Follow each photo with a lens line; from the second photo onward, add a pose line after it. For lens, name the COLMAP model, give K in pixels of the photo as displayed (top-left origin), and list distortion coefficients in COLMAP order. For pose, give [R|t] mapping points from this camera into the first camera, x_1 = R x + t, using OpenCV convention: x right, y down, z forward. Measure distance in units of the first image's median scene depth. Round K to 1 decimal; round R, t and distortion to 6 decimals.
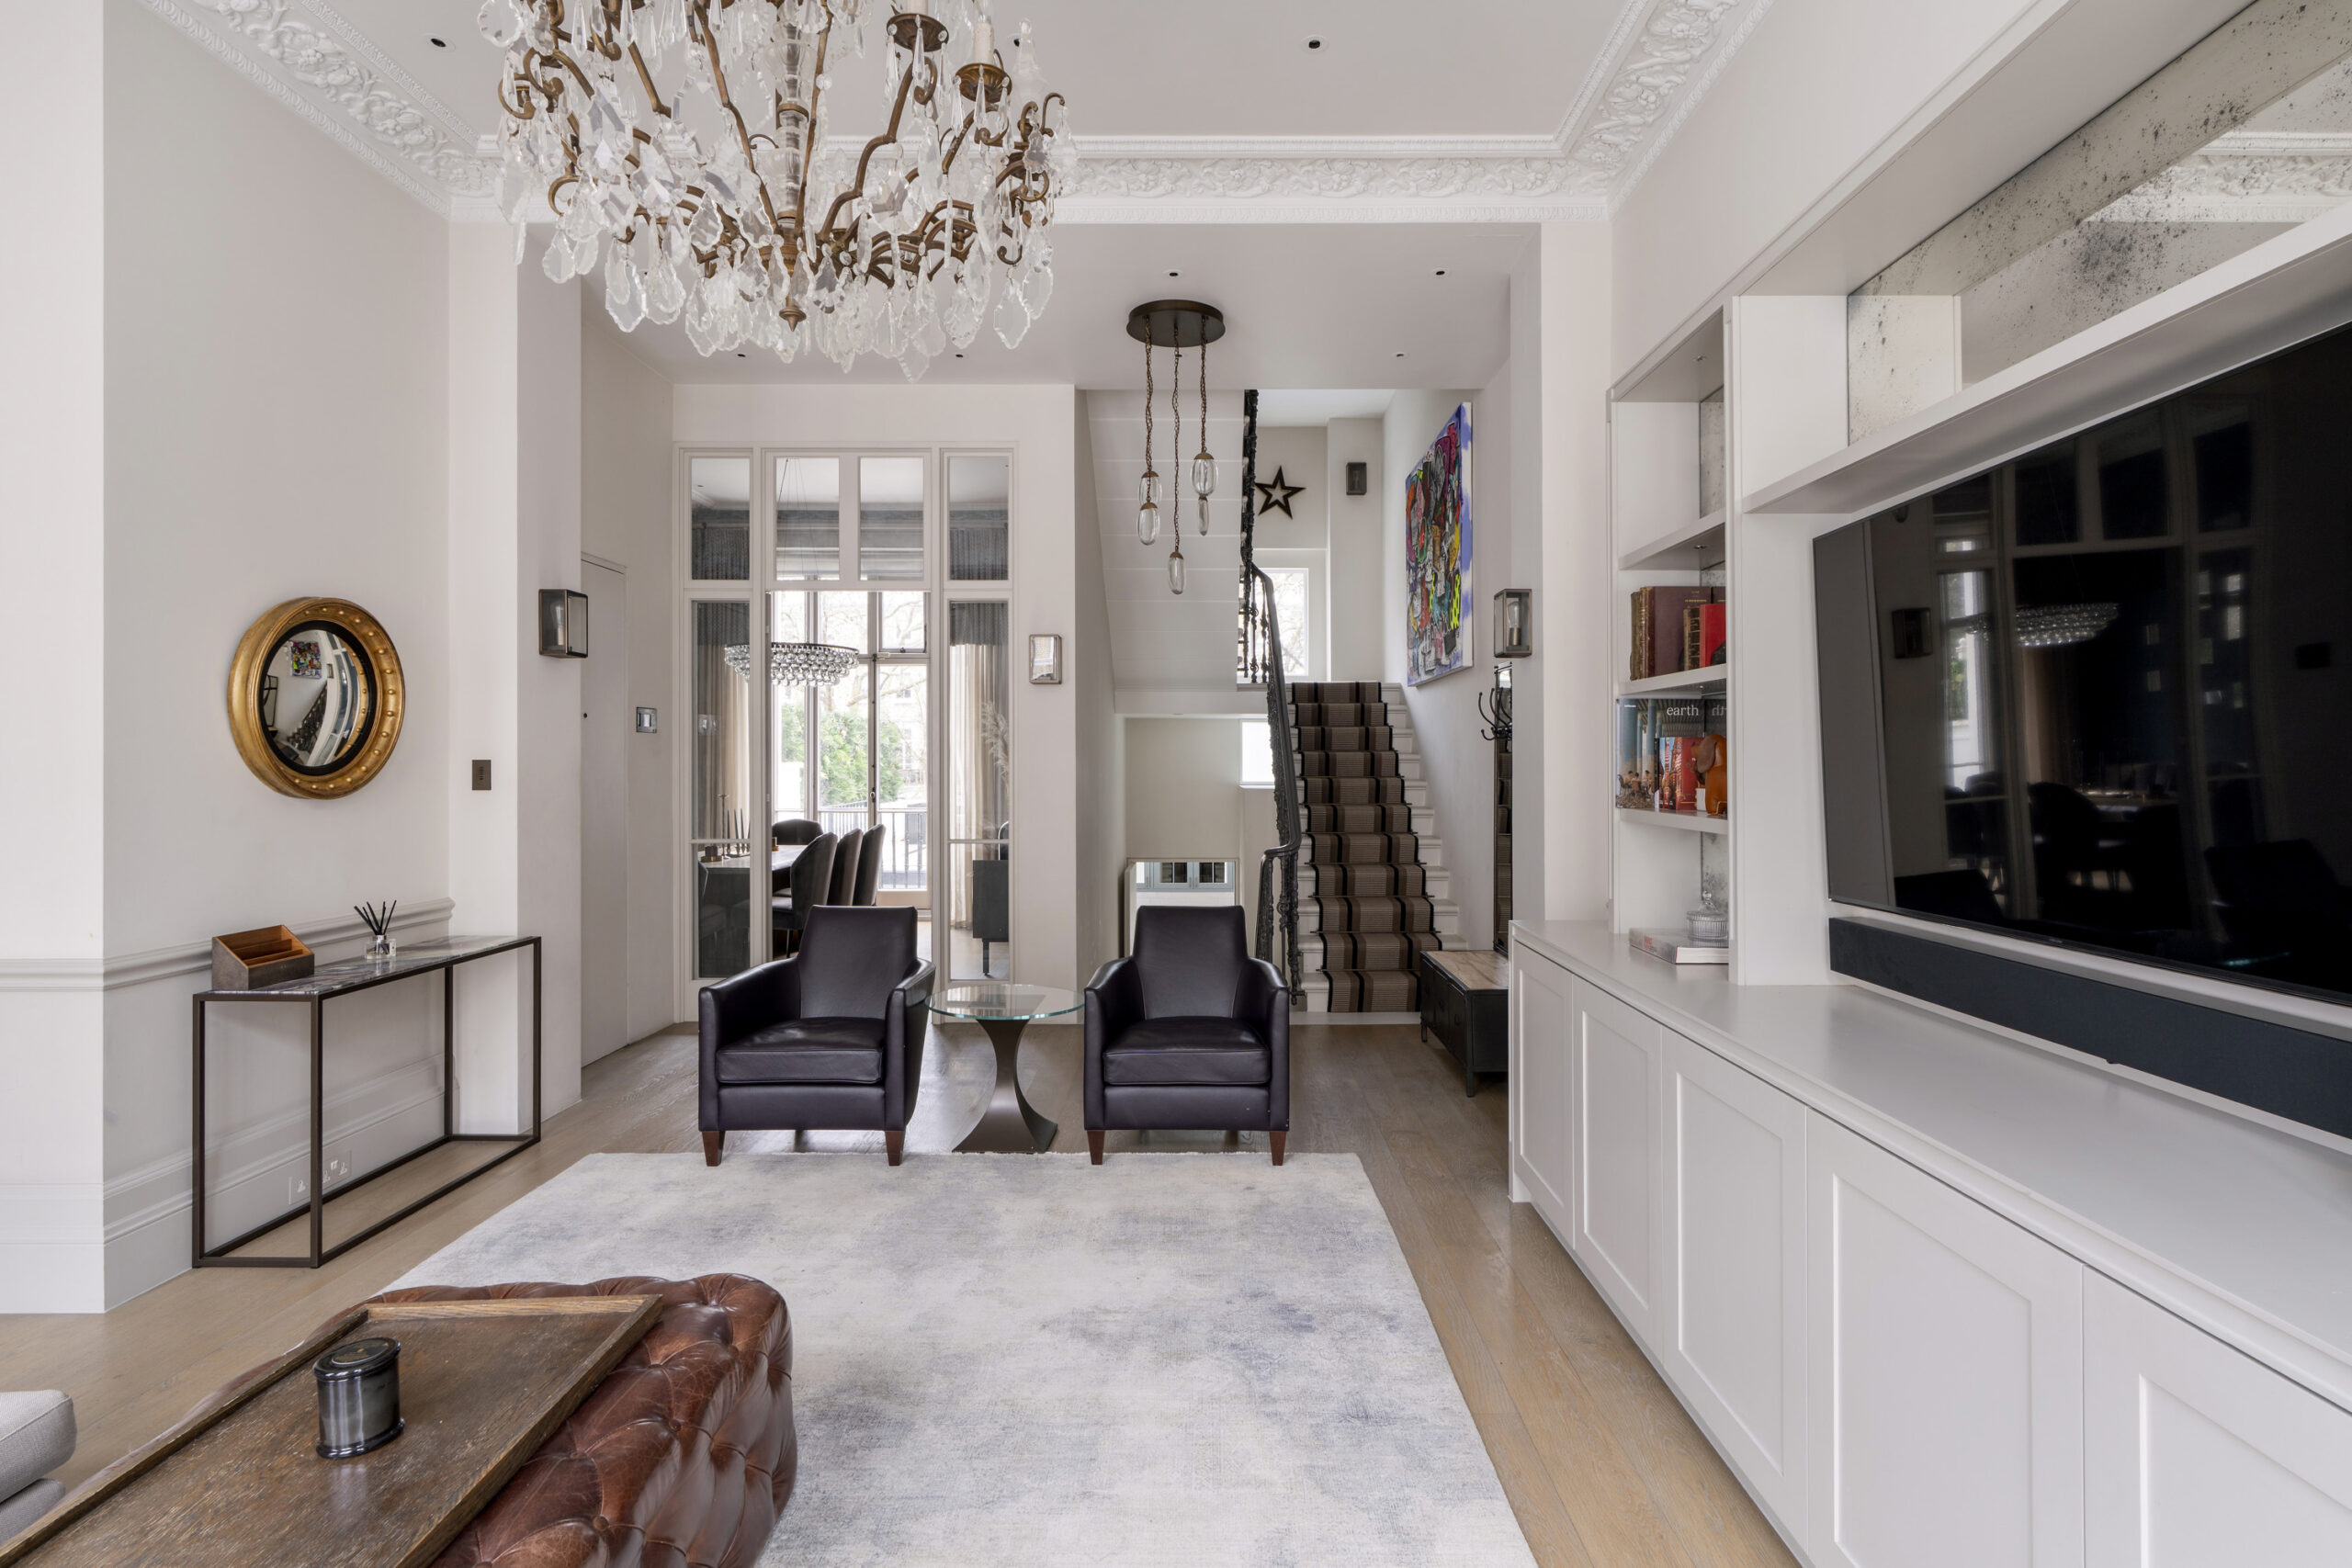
lens RADIAL K [[1146.0, 0, 1184.8], [0, 1146.0, 759.1], [0, 0, 1]] dist [0.001571, 0.000813]
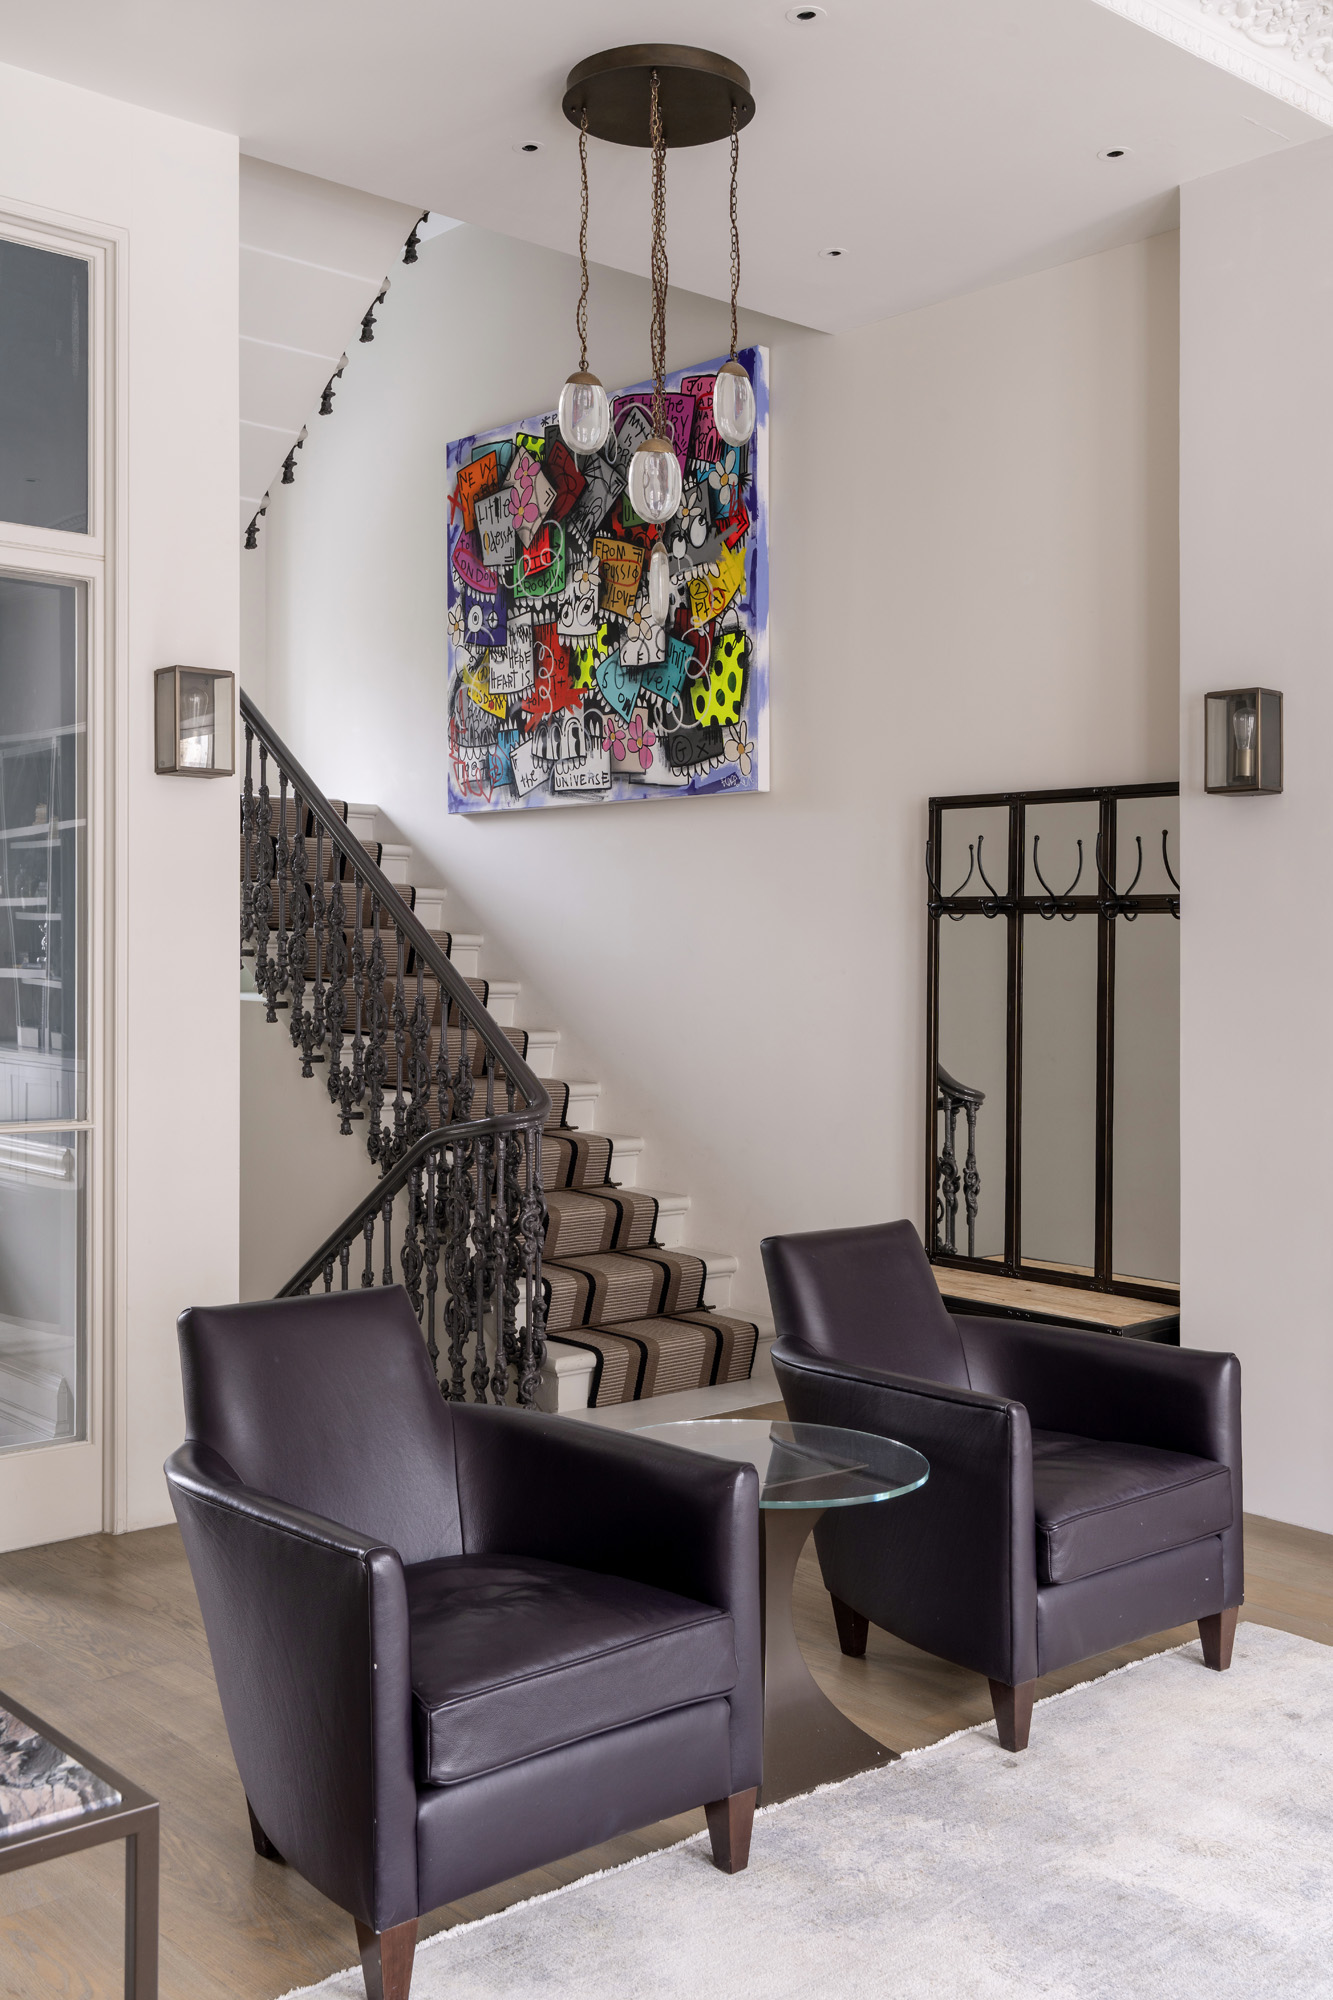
lens RADIAL K [[1965.2, 0, 665.3], [0, 1965.2, 939.4], [0, 0, 1]] dist [0.007033, -0.002866]
pose [[0.757027, 0.010487, 0.653300, -0.855608], [-0.012127, 0.999924, -0.001999, -0.003060], [-0.653271, -0.006409, 0.757097, 0.491847]]
